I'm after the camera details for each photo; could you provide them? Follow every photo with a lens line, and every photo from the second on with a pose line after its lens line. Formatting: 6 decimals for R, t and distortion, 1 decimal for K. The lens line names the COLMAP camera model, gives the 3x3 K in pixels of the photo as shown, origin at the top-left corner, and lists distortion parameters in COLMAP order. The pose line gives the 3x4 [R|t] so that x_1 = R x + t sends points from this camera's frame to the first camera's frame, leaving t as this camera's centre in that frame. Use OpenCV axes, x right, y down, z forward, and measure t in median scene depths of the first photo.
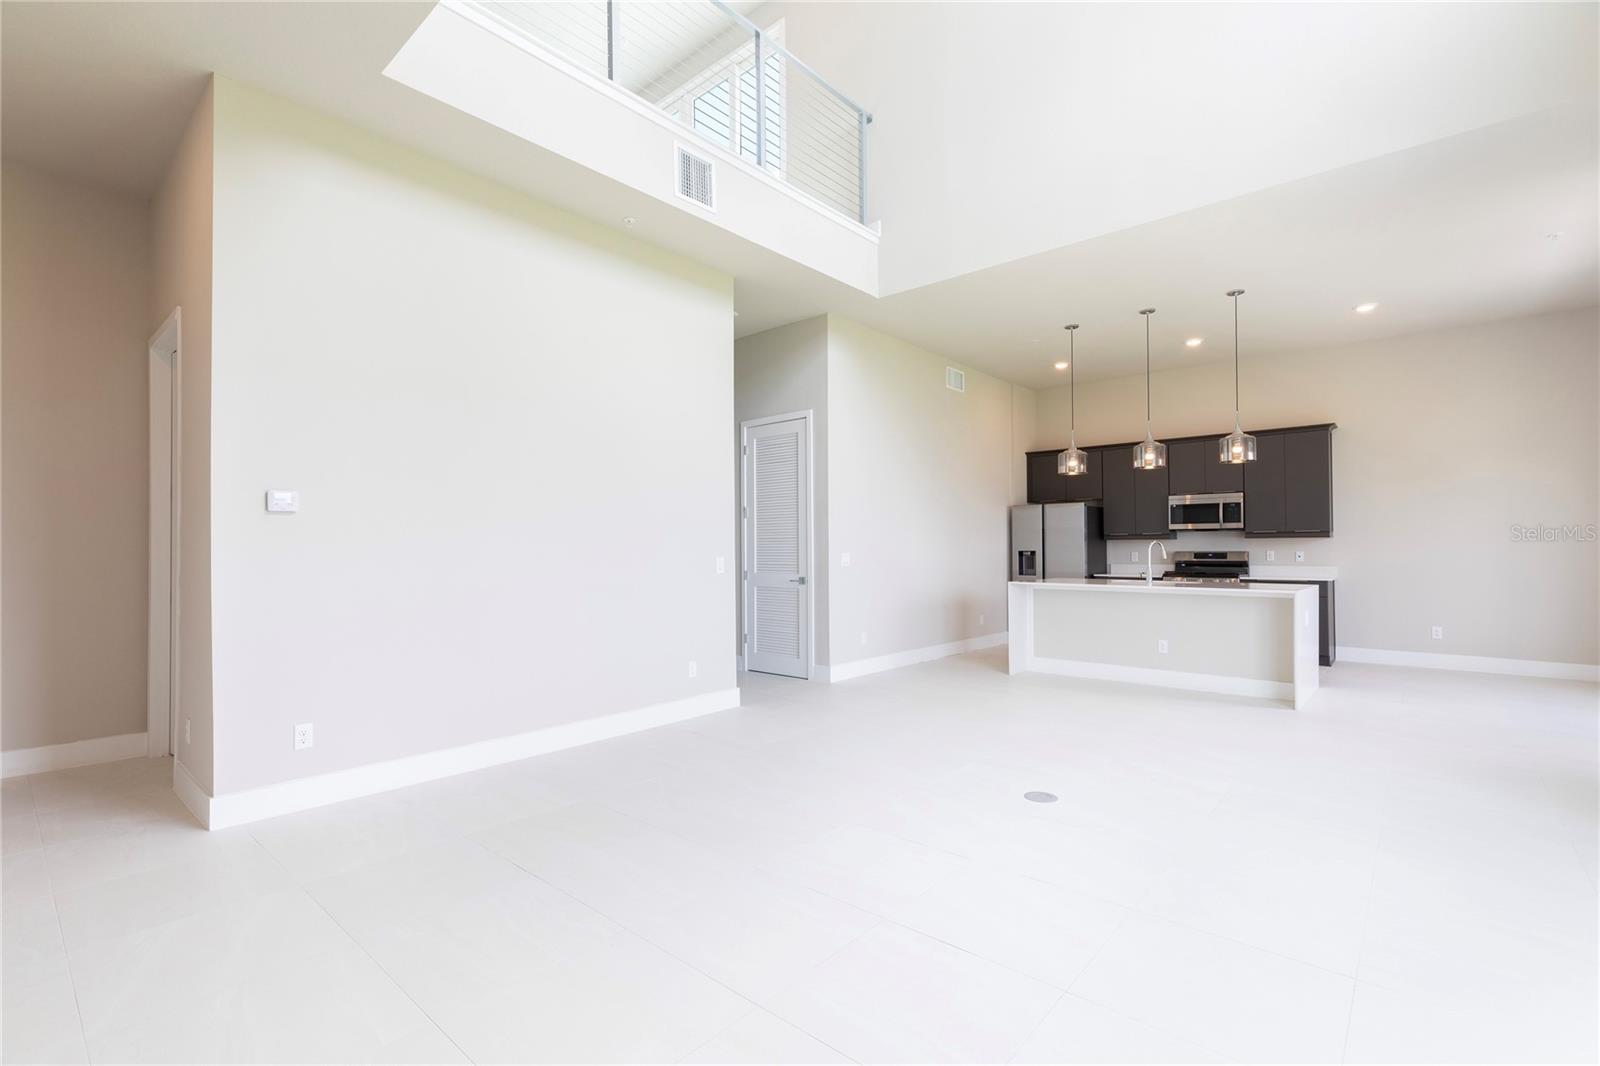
lens RADIAL K [[694.5, 0, 795.5], [0, 694.5, 541.1], [0, 0, 1]] dist [0.010734, -0.000233]
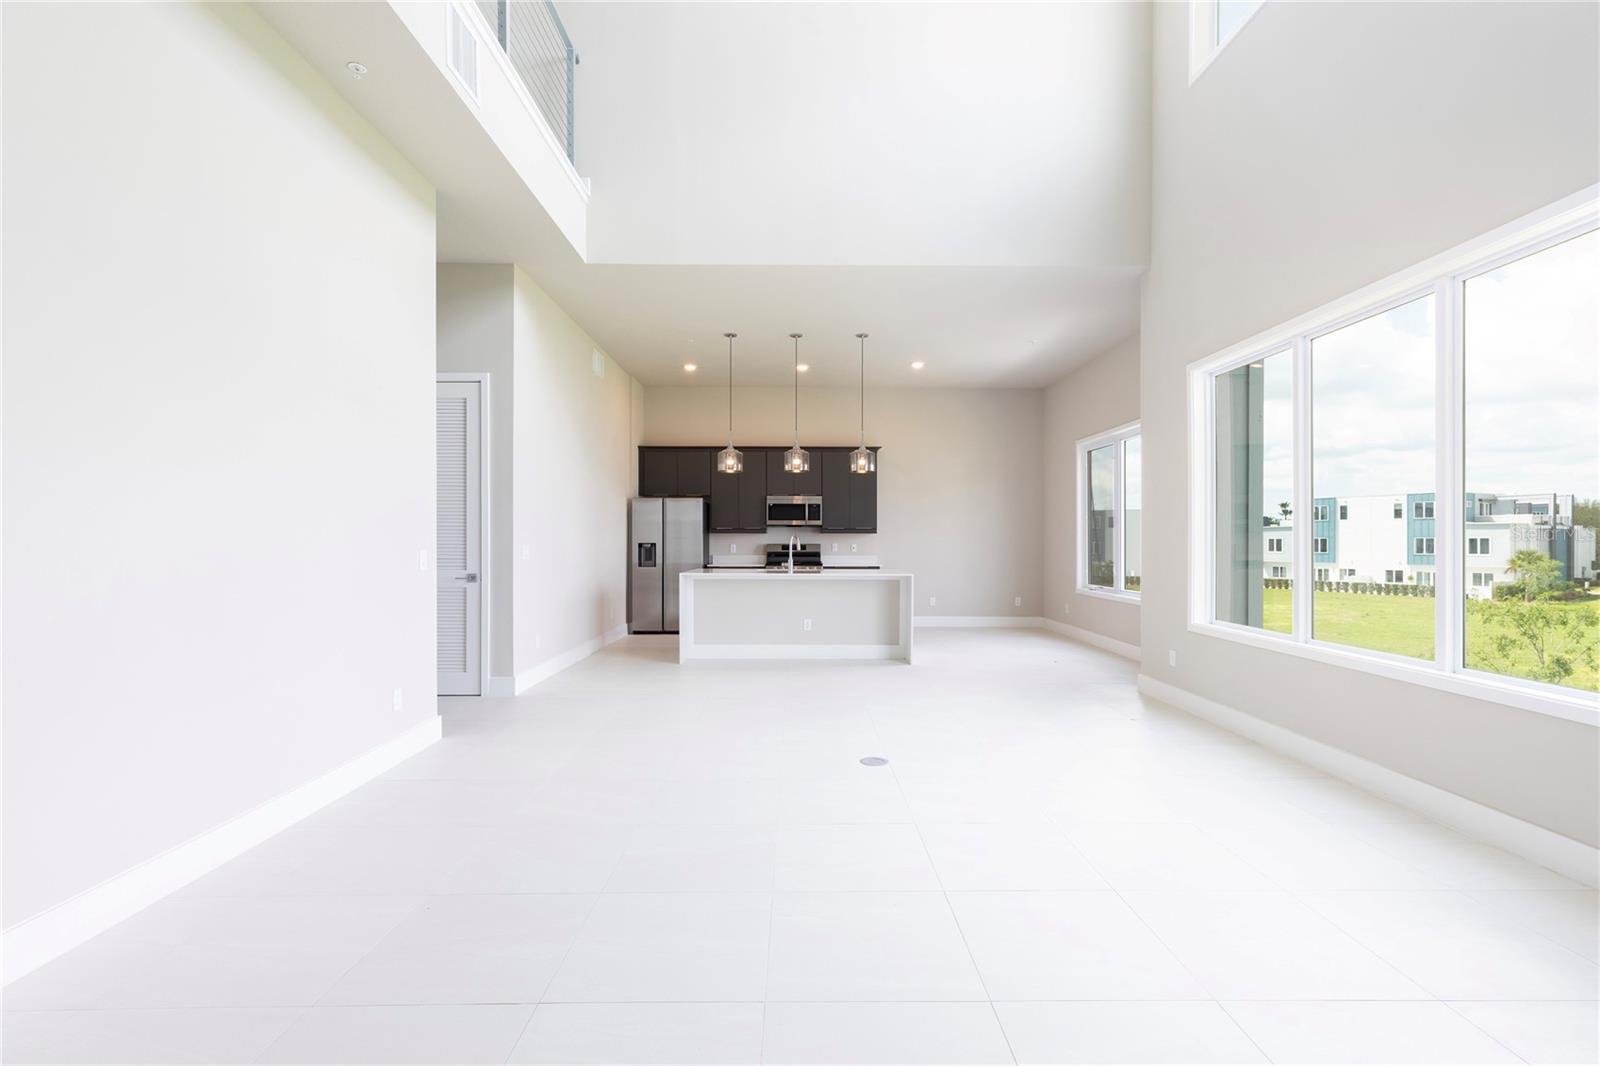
lens RADIAL K [[694.5, 0, 795.5], [0, 694.5, 541.1], [0, 0, 1]] dist [0.010734, -0.000233]
pose [[0.762952, 0.004689, 0.646439, -0.186804], [-0.011265, 0.999918, 0.006043, 0.002862], [-0.646357, -0.011893, 0.762942, 0.092915]]
